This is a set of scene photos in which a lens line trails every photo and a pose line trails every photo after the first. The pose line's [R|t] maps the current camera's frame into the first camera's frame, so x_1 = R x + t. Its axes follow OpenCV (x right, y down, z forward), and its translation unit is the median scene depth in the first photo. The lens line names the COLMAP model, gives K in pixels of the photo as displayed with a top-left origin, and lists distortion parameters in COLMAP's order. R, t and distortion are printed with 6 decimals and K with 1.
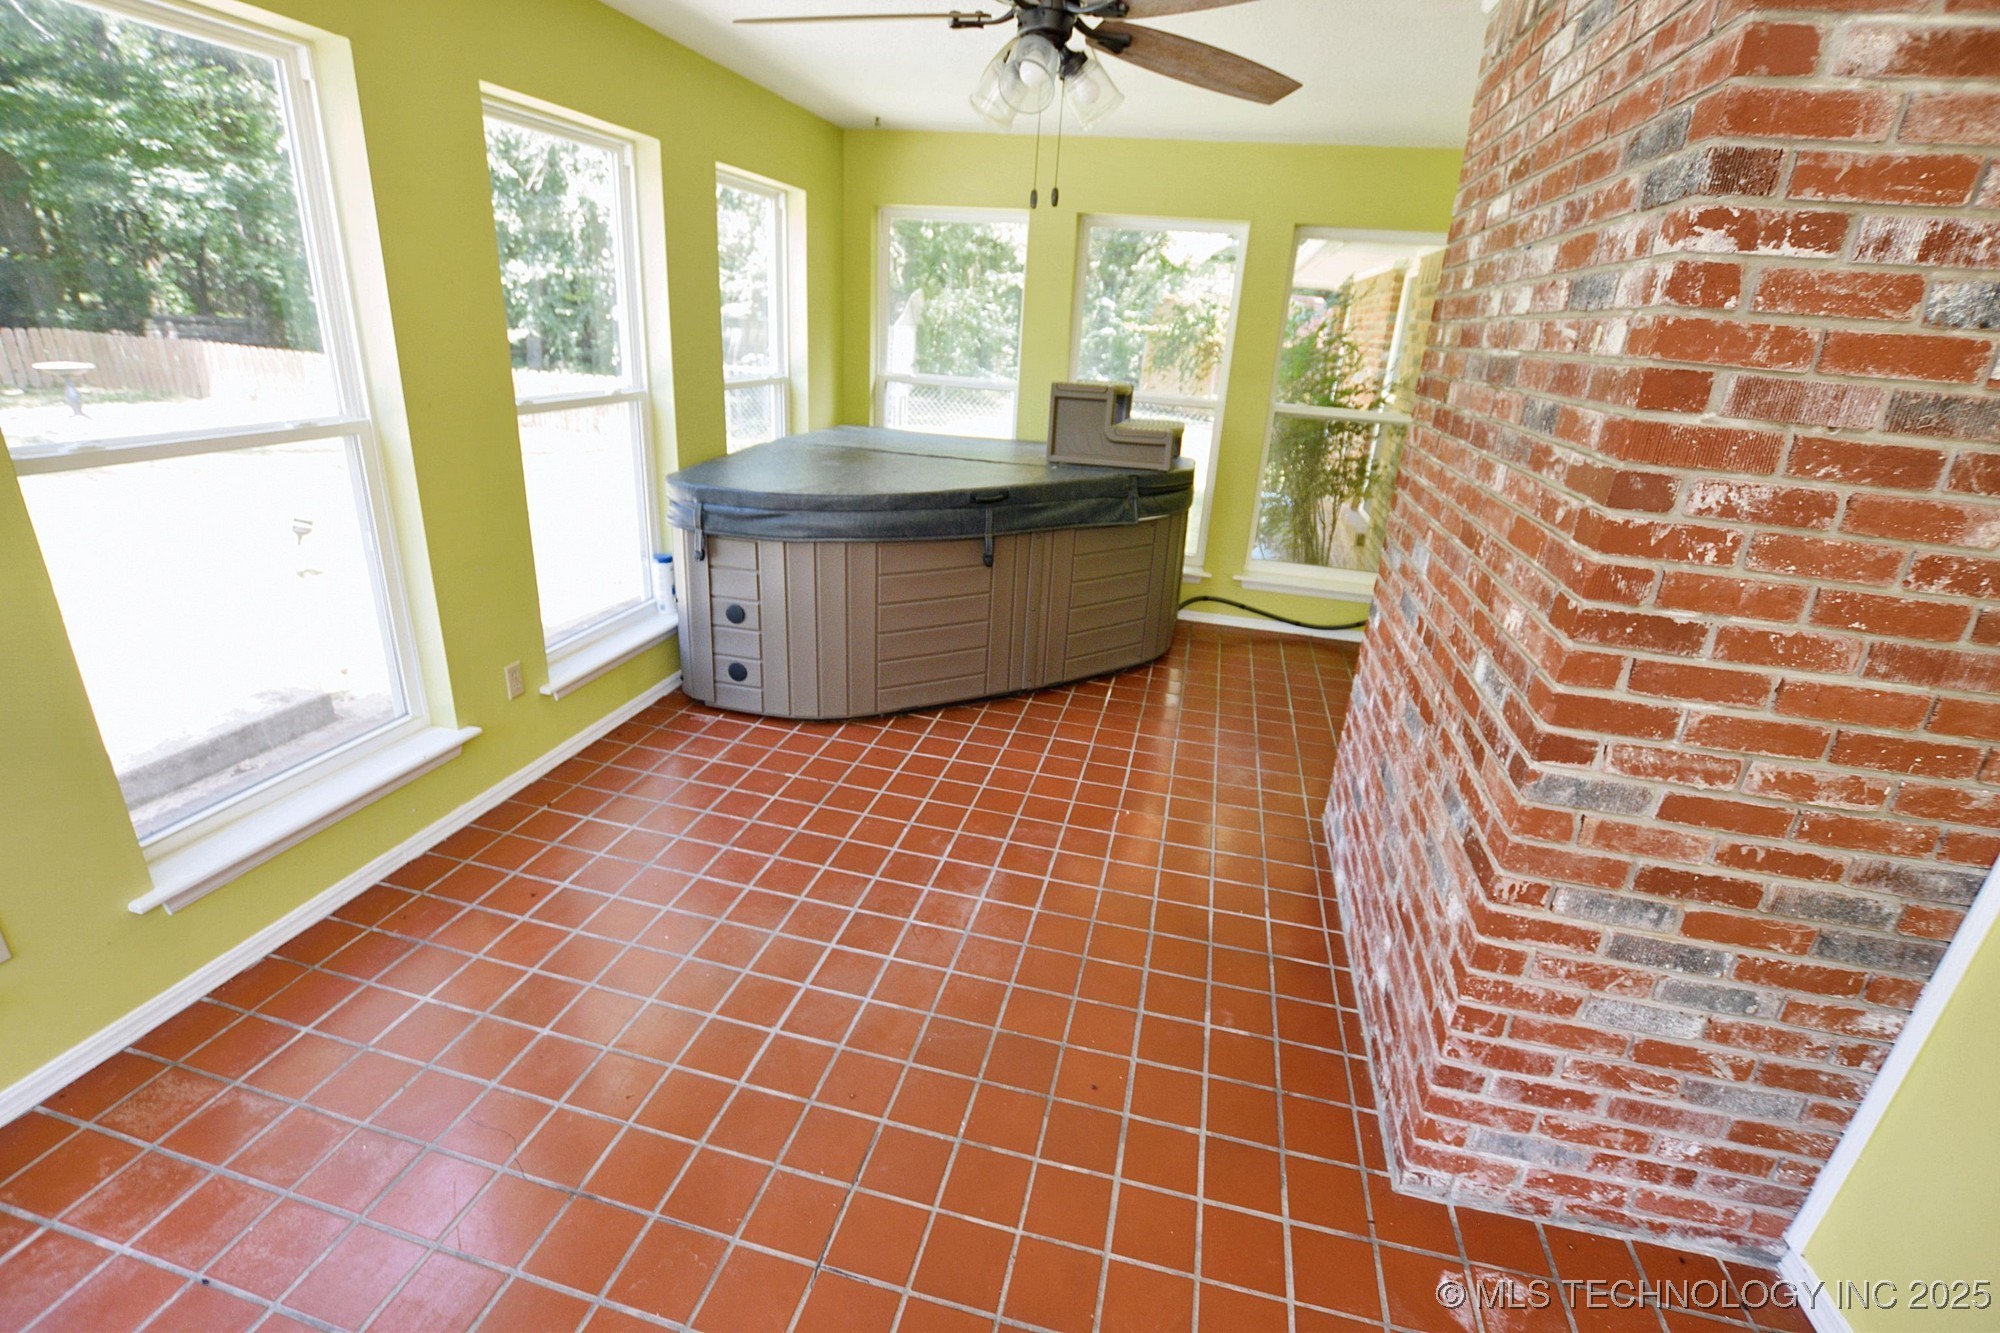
lens RADIAL K [[896.3, 0, 999.1], [0, 896.3, 669.1], [0, 0, 1]] dist [-0.027979, 0.004252]
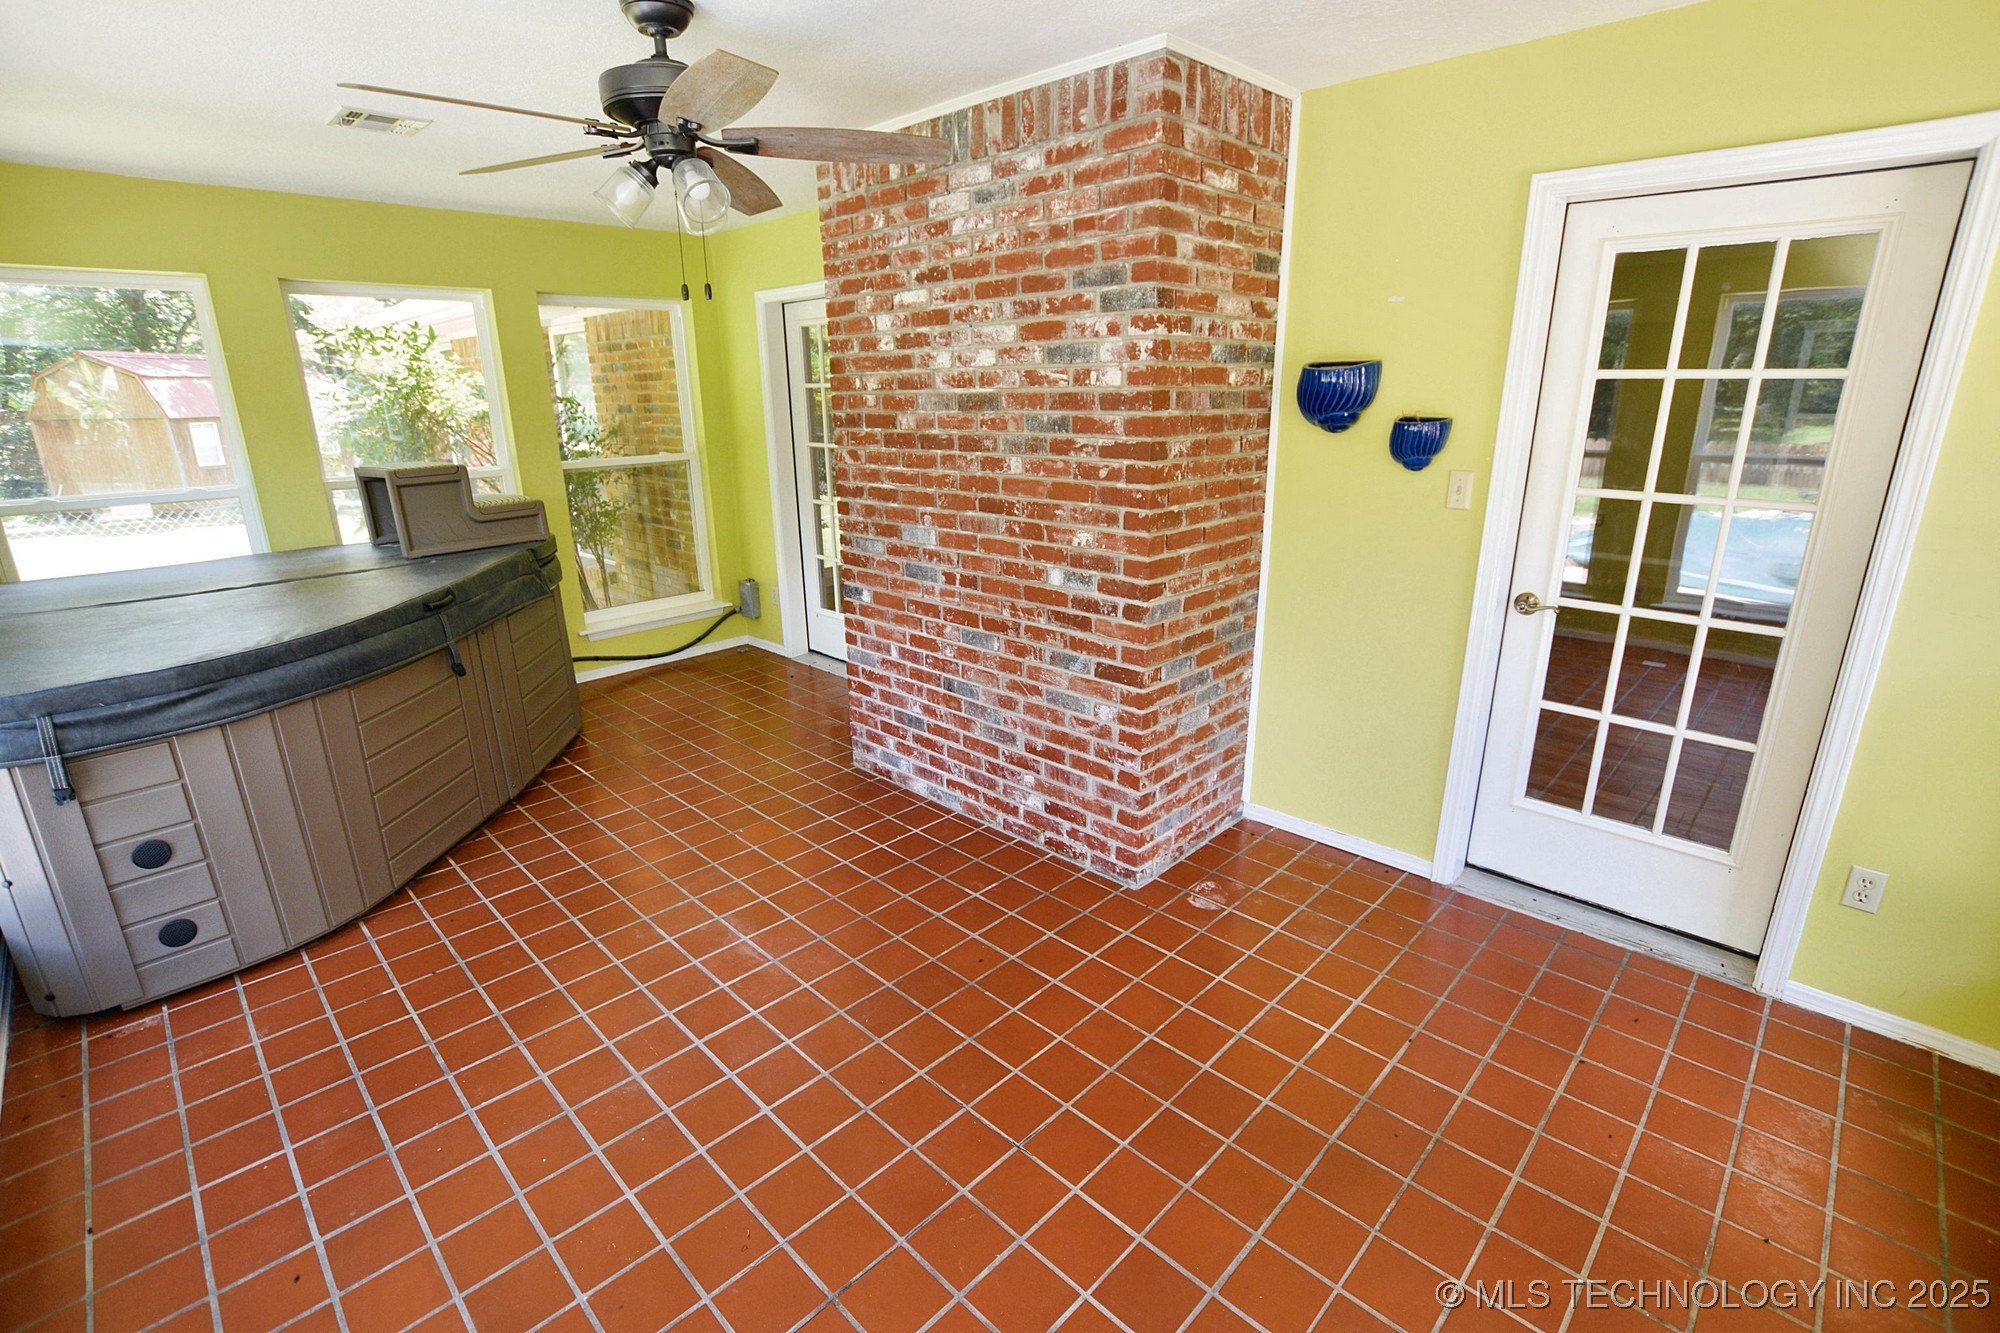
lens RADIAL K [[896.3, 0, 1000.2], [0, 896.3, 670.6], [0, 0, 1]] dist [-0.027979, 0.004252]
pose [[0.521317, -0.320140, 0.791036, -0.959632], [0.354177, 0.924526, 0.140751, -0.120334], [-0.776393, 0.206791, 0.595358, 0.137621]]
